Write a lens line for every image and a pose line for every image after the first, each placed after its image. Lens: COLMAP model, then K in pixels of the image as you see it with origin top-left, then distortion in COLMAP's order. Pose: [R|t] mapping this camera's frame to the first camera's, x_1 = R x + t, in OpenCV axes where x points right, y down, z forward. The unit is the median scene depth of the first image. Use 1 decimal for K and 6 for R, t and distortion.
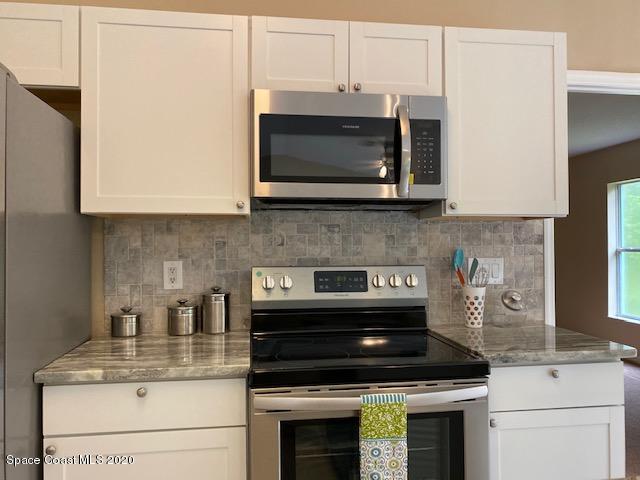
lens RADIAL K [[495.1, 0, 323.5], [0, 495.1, 234.6], [0, 0, 1]] dist [0.077719, -0.151678]
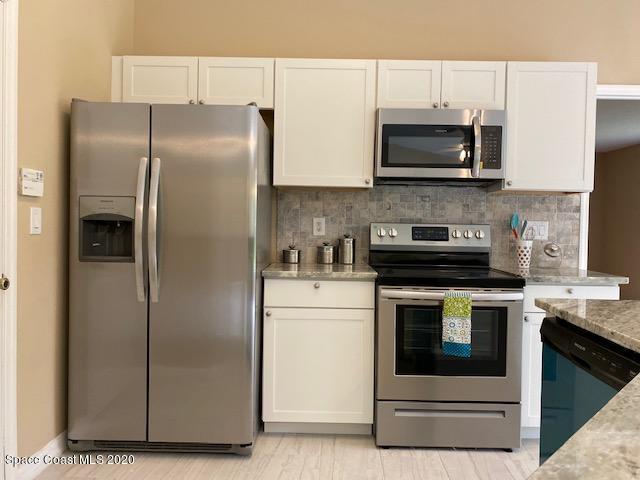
lens RADIAL K [[495.1, 0, 323.5], [0, 495.1, 234.6], [0, 0, 1]] dist [0.077719, -0.151678]
pose [[0.988760, 0.027218, -0.147011, -0.061587], [-0.021820, 0.999032, 0.038202, 0.046886], [0.147909, -0.034564, 0.988397, -0.522317]]
